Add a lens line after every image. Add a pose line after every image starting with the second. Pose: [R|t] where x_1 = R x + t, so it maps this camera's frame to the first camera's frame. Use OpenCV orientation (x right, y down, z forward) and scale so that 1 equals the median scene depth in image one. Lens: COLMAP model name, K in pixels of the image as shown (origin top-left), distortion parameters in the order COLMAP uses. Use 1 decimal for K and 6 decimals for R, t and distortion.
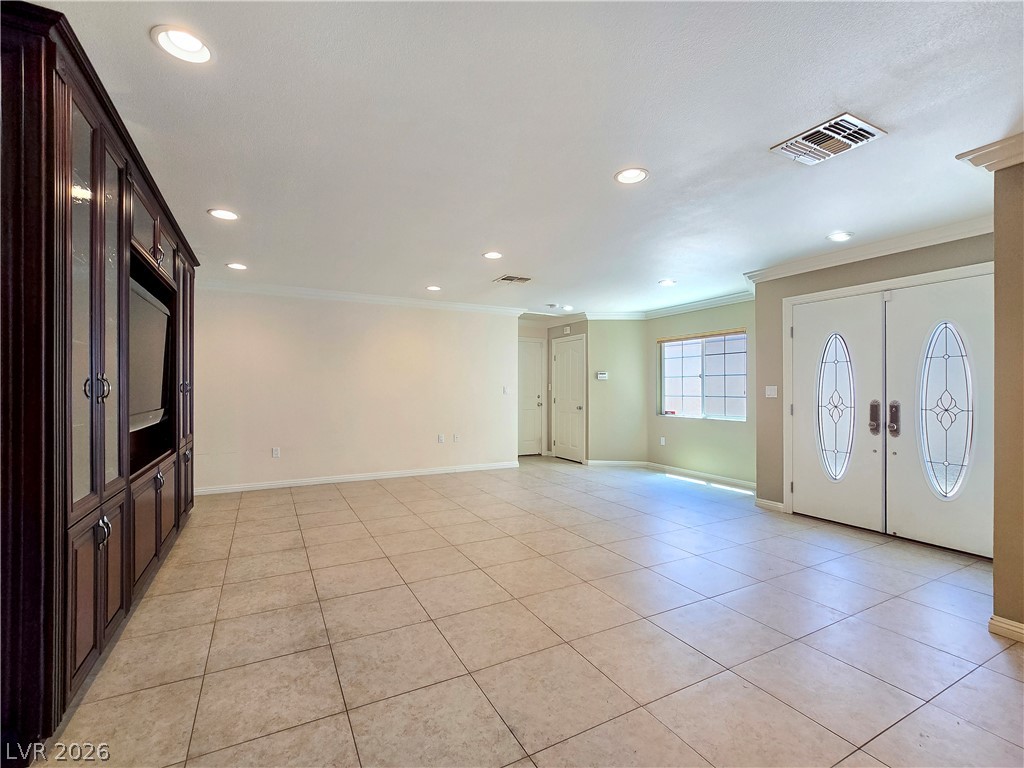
lens RADIAL K [[466.2, 0, 512.0], [0, 466.2, 384.0], [0, 0, 1]] dist [0.000293, -0.000030]
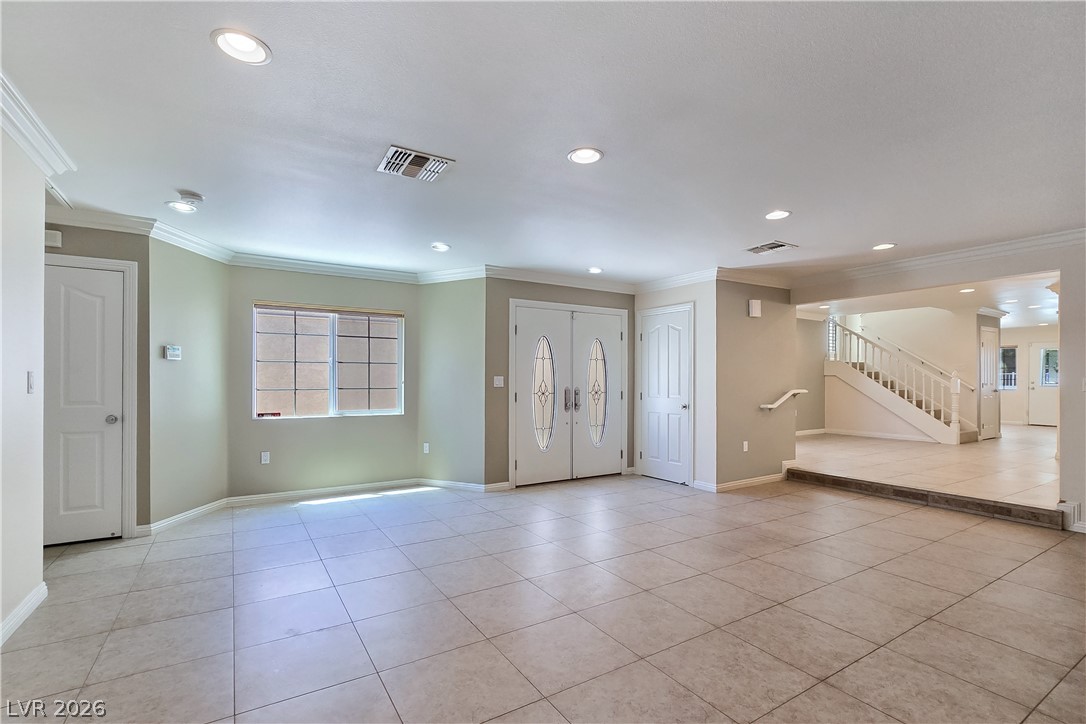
lens RADIAL K [[496.5, 0, 540.1], [0, 496.5, 375.2], [0, 0, 1]] dist [-0.003387, 0.000658]
pose [[-0.064330, 0.006297, 0.997909, -0.680382], [-0.014246, 0.999872, -0.007228, 0.008644], [-0.997827, -0.014681, -0.064232, 1.112001]]
